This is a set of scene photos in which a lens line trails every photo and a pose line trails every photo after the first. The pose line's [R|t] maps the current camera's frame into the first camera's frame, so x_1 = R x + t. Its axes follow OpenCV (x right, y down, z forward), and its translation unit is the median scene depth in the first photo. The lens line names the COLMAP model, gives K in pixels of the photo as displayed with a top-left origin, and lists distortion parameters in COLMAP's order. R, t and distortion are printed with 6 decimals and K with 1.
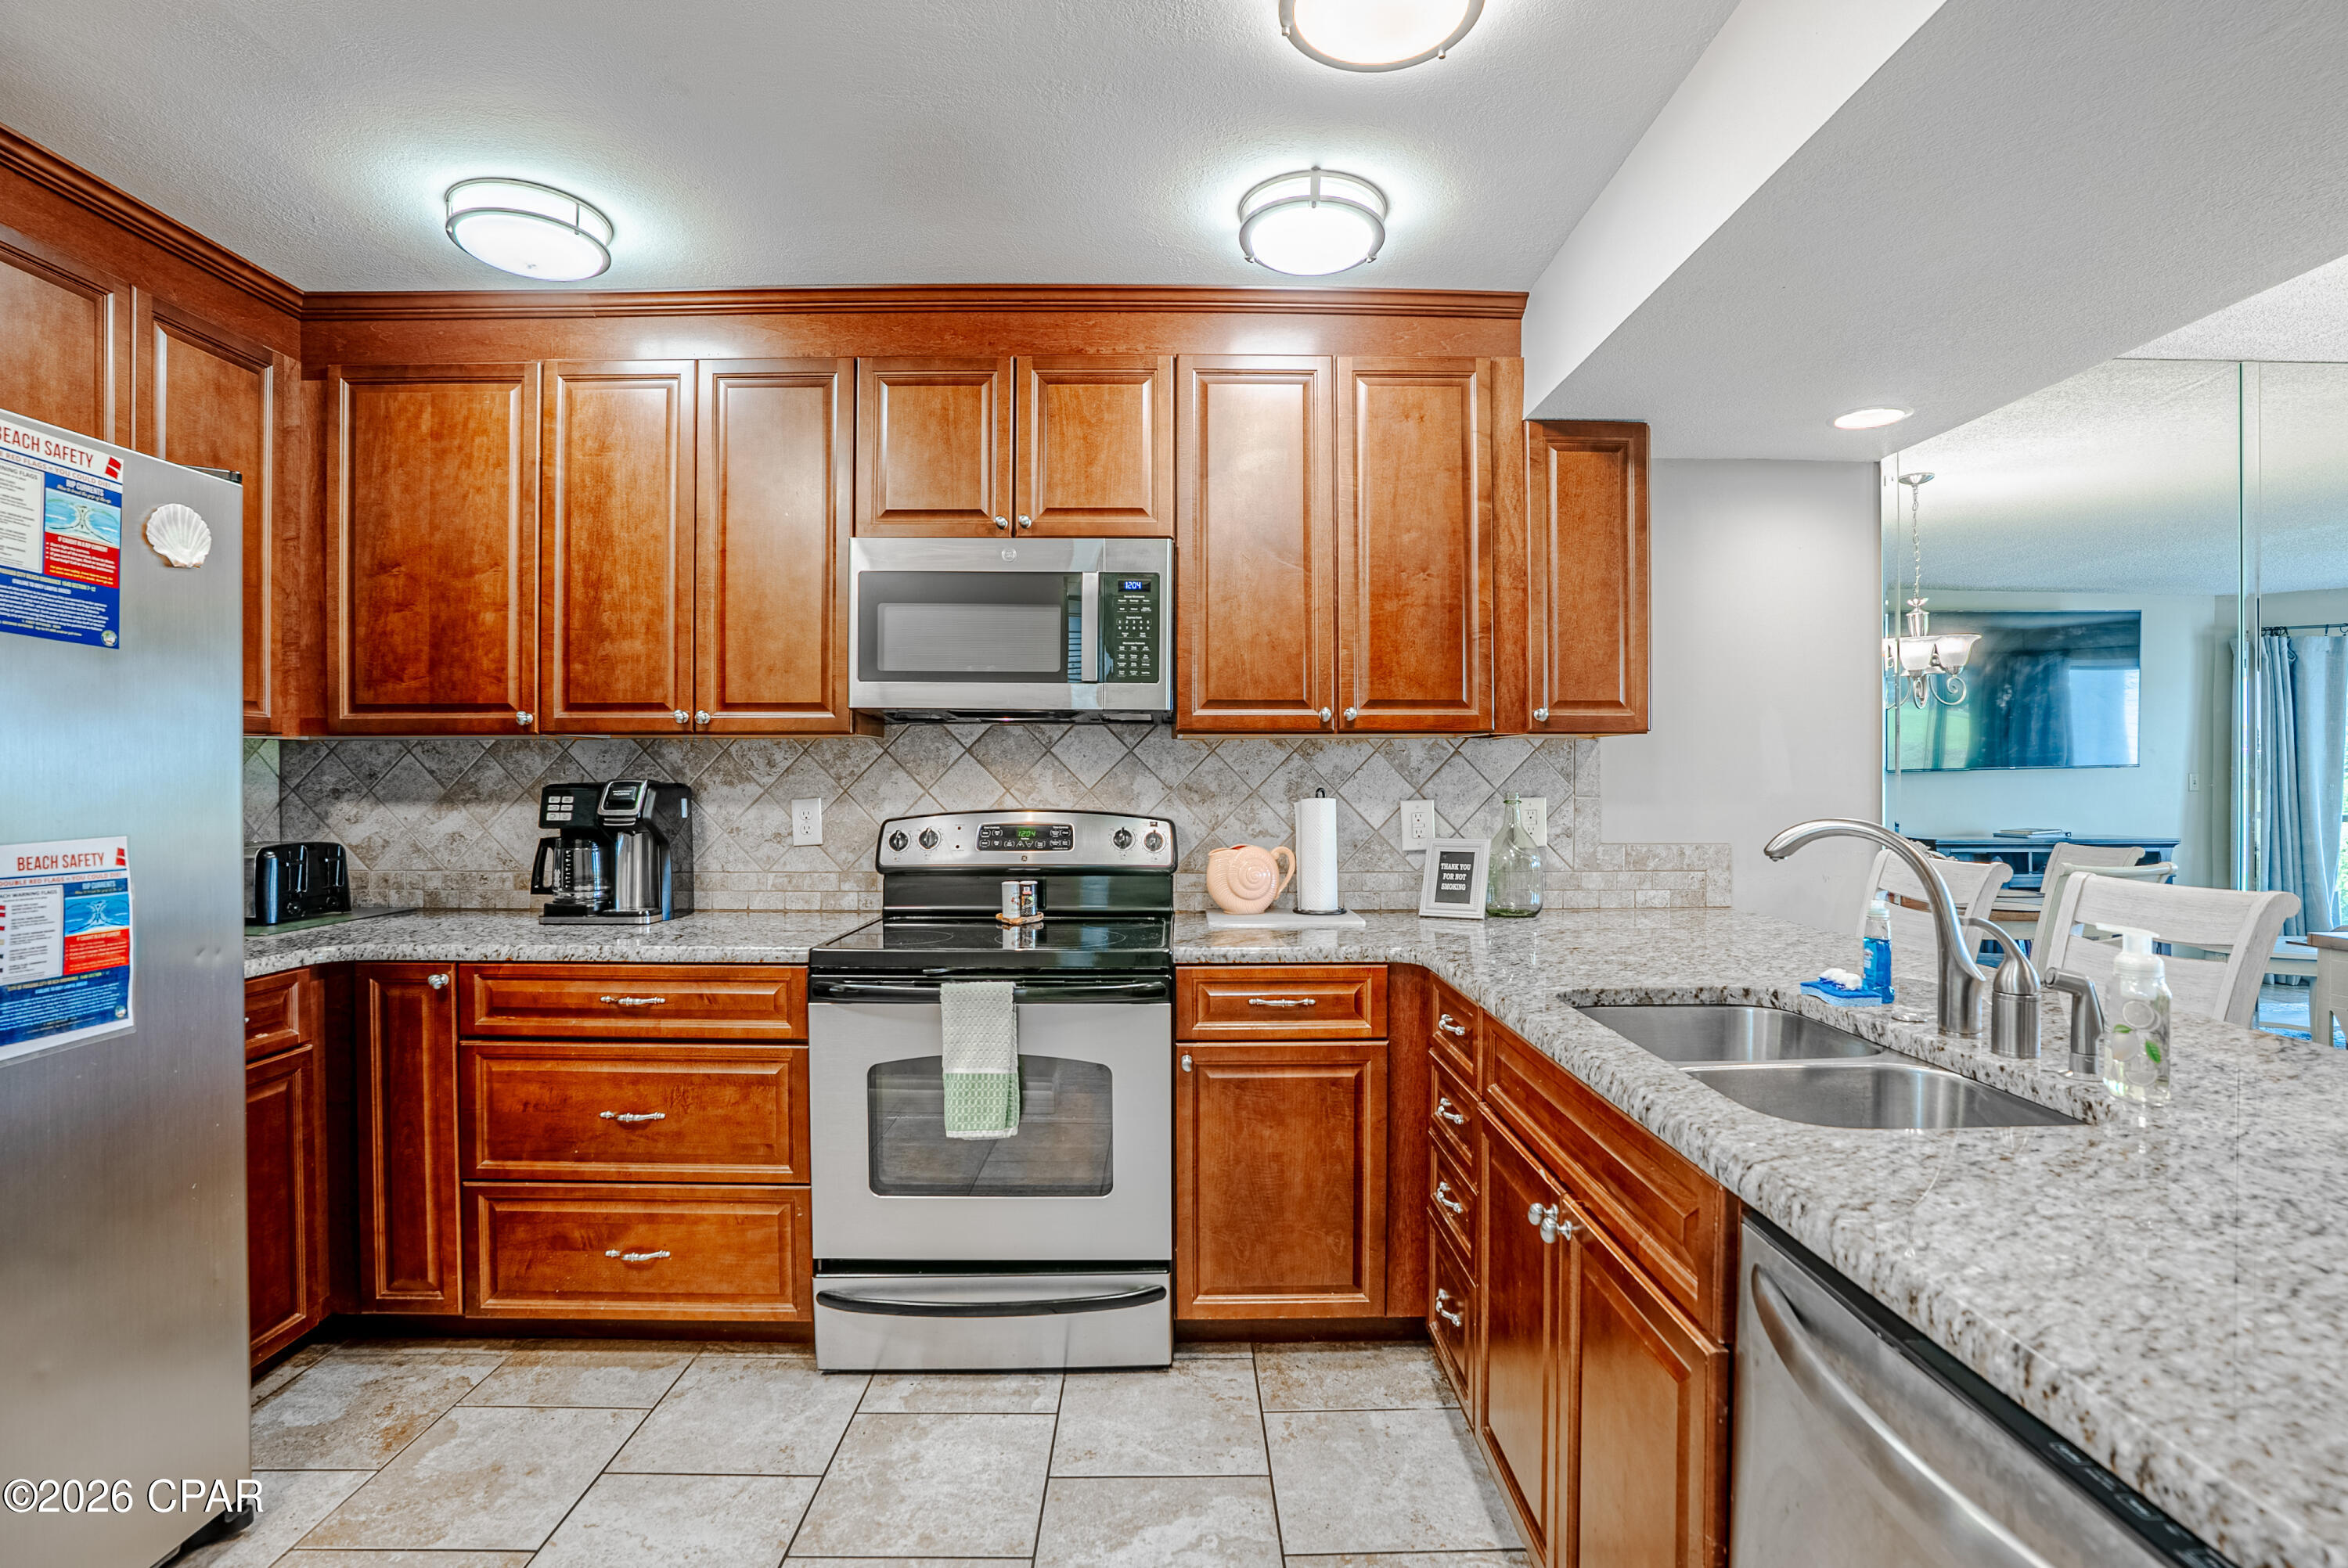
lens RADIAL K [[1109.2, 0, 1199.3], [0, 1109.2, 782.8], [0, 0, 1]] dist [-0.059882, 0.018501]
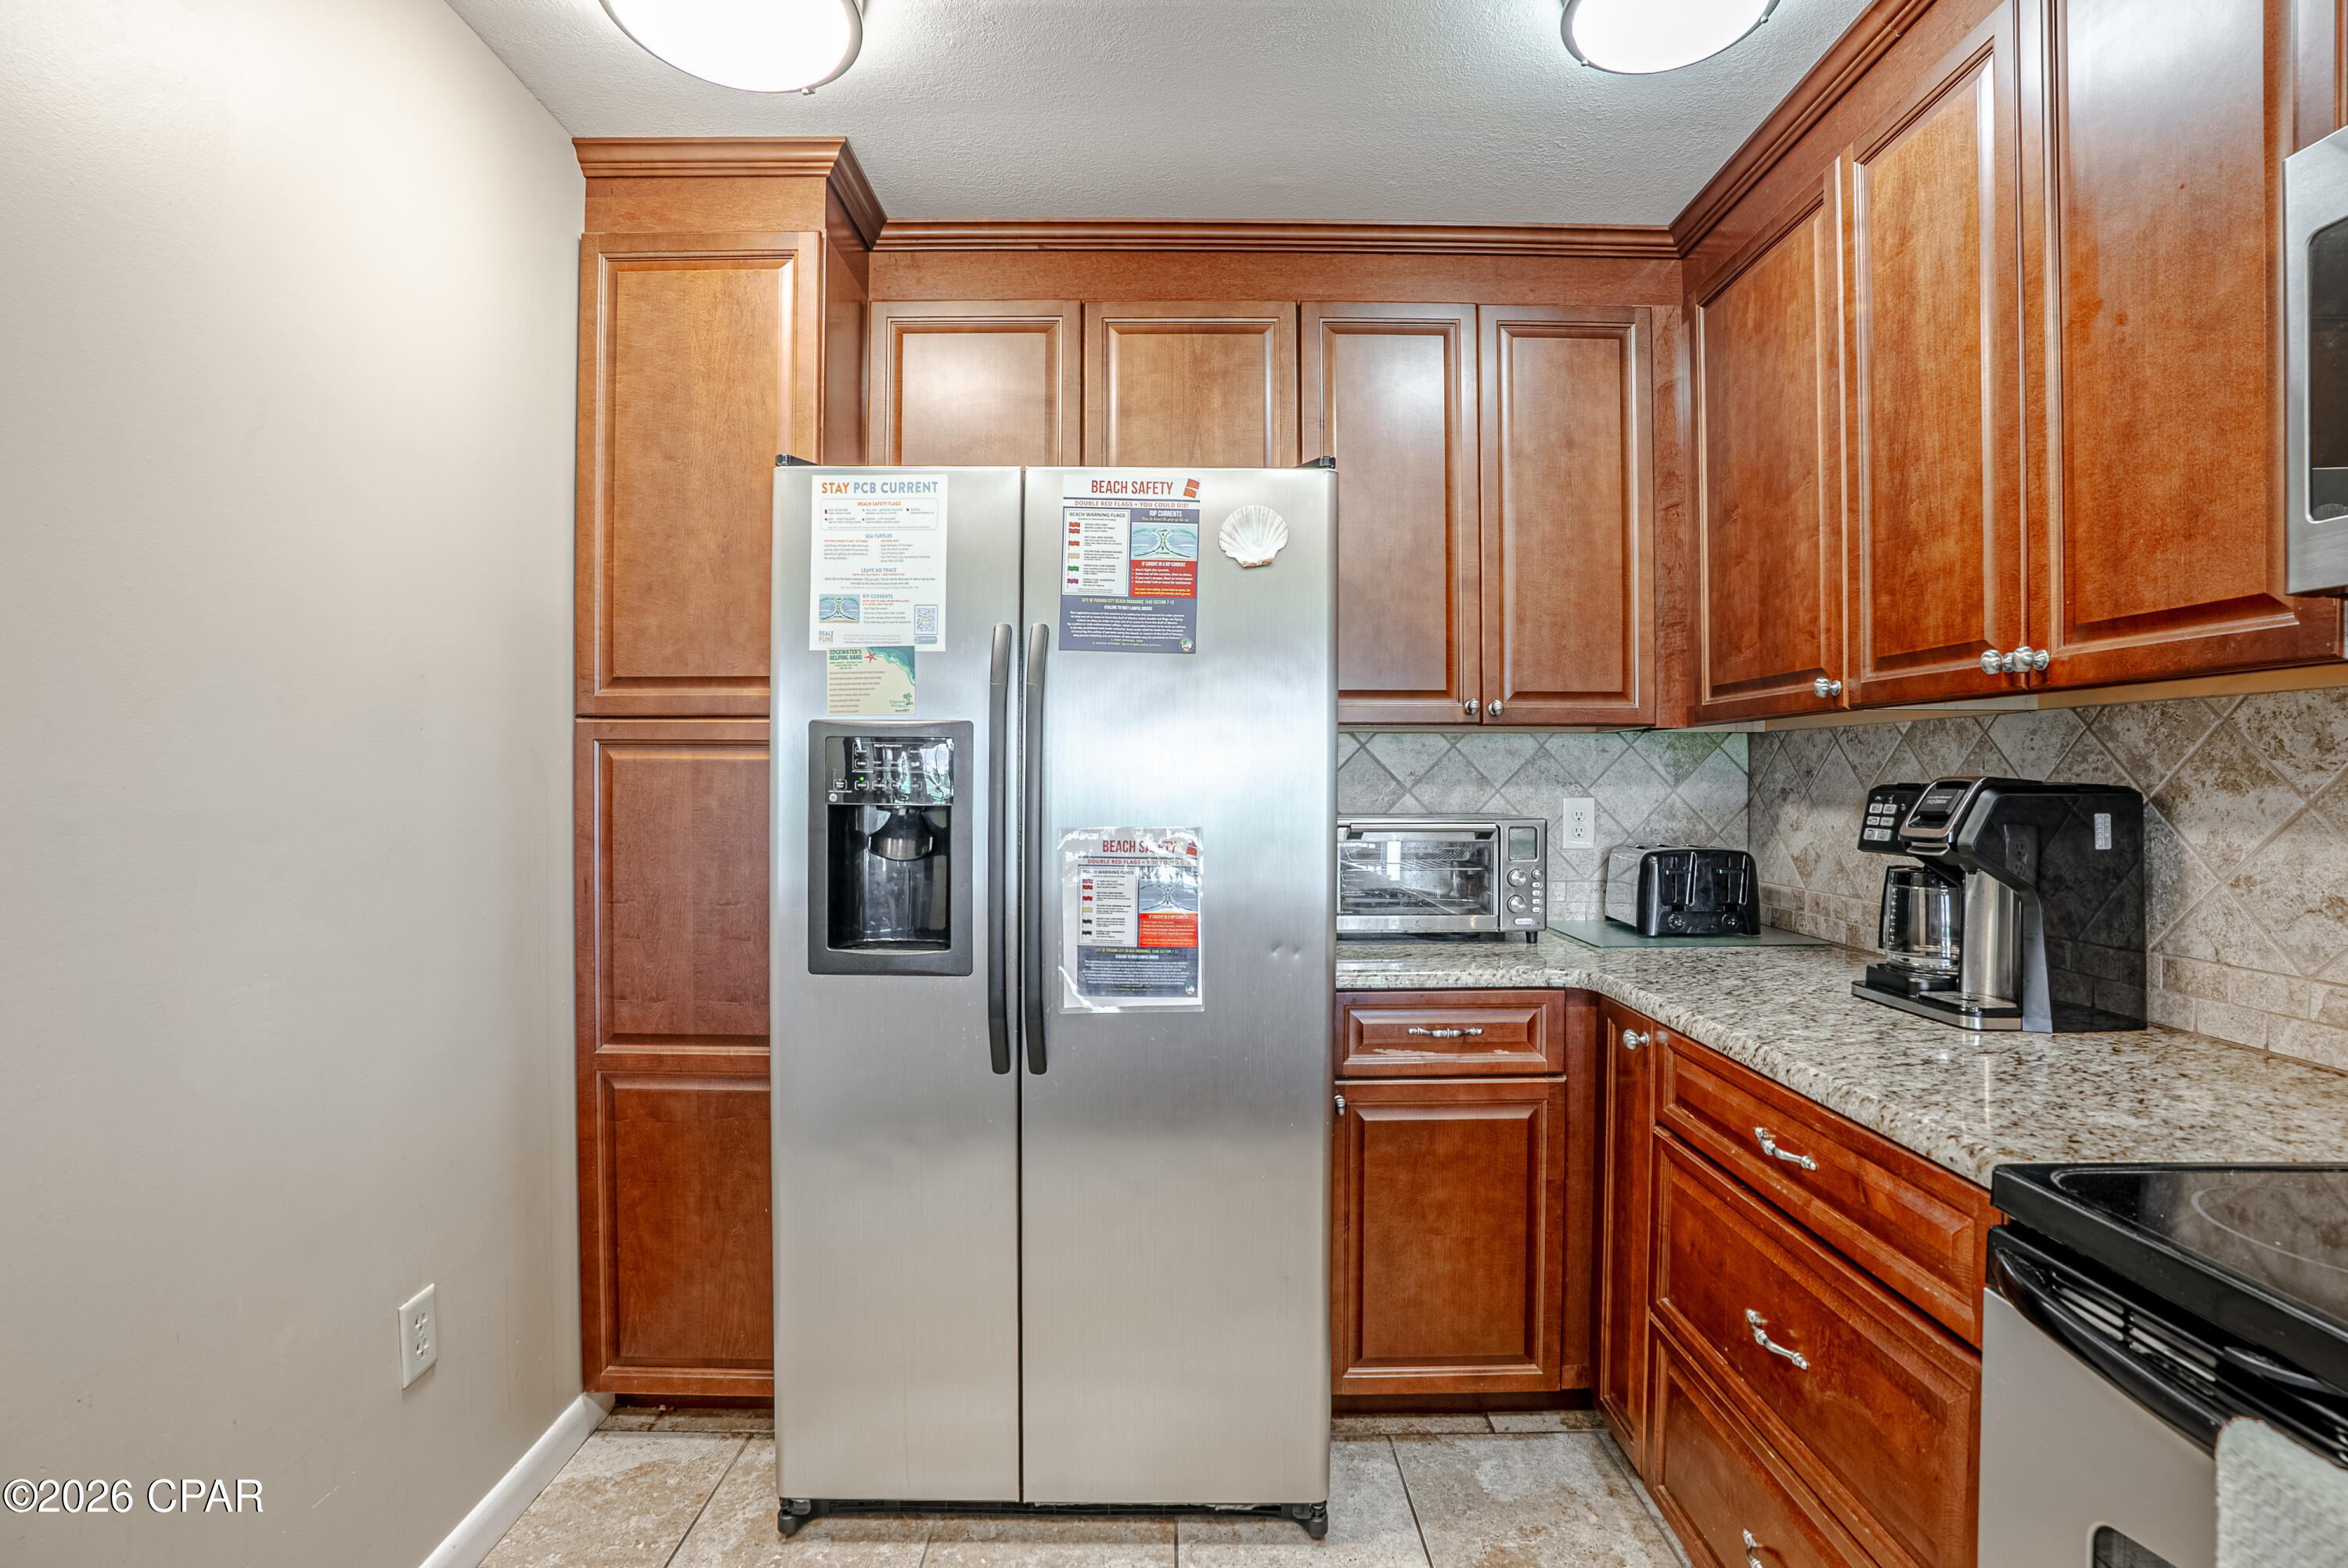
lens RADIAL K [[1109.2, 0, 1186.4], [0, 1109.2, 784.2], [0, 0, 1]] dist [-0.059882, 0.018501]
pose [[-0.013856, 0.006830, -0.999881, 0.066184], [-0.006393, 0.999956, 0.006919, -0.000780], [0.999884, 0.006488, -0.013811, 0.604651]]
